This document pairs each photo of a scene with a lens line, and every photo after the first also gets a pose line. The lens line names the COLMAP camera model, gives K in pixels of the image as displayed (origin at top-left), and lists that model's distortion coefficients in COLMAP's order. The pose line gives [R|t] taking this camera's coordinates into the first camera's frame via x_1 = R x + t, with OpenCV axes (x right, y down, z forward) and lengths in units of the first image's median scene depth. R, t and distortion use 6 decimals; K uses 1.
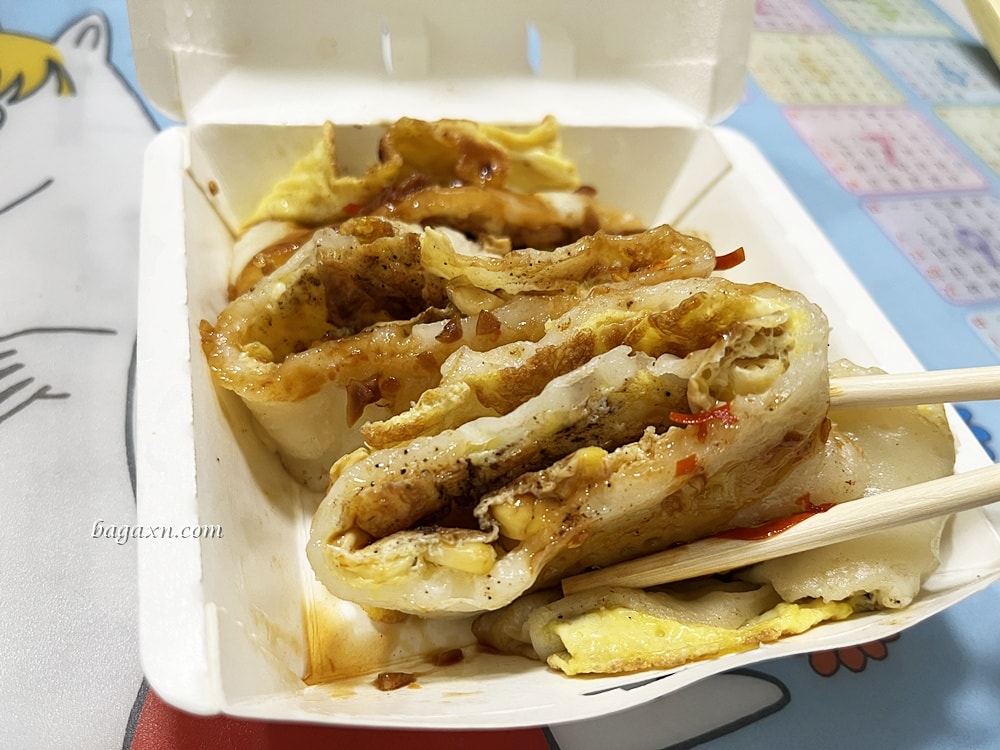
lens RADIAL K [[791.6, 0, 500.0], [0, 791.6, 375.0], [0, 0, 1]] dist [-0.021812, 0.000830]
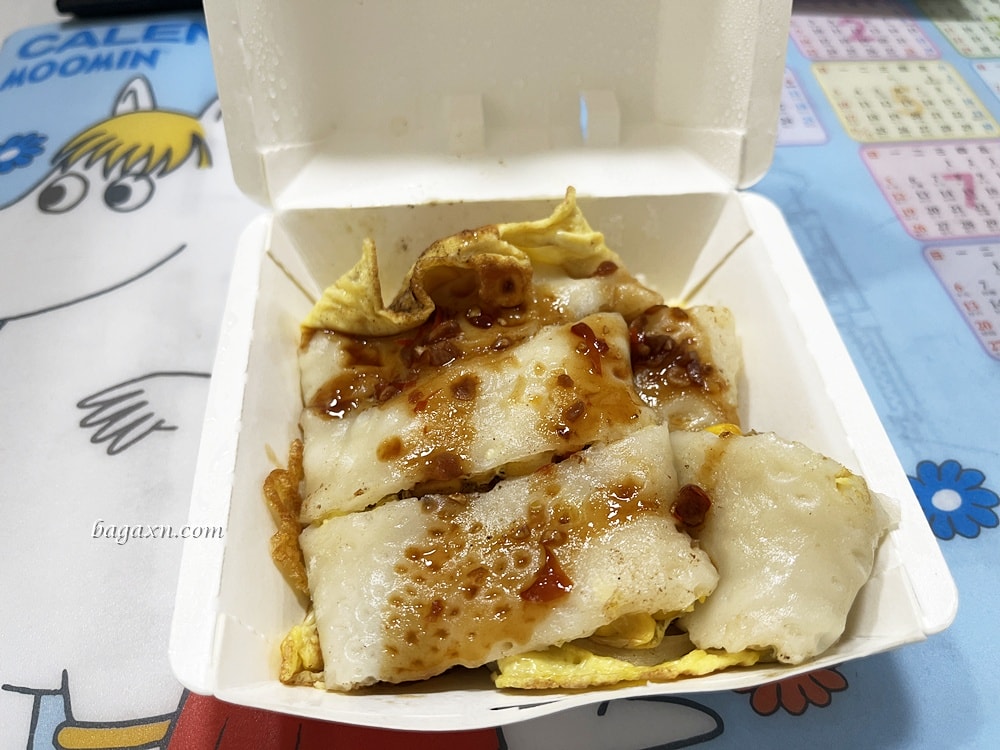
lens RADIAL K [[791.6, 0, 500.0], [0, 791.6, 375.0], [0, 0, 1]] dist [-0.021812, 0.000830]
pose [[0.977229, 0.036856, -0.208962, 0.186016], [-0.031859, 0.999121, 0.027234, -0.087547], [0.209783, -0.019956, 0.977544, -0.123242]]
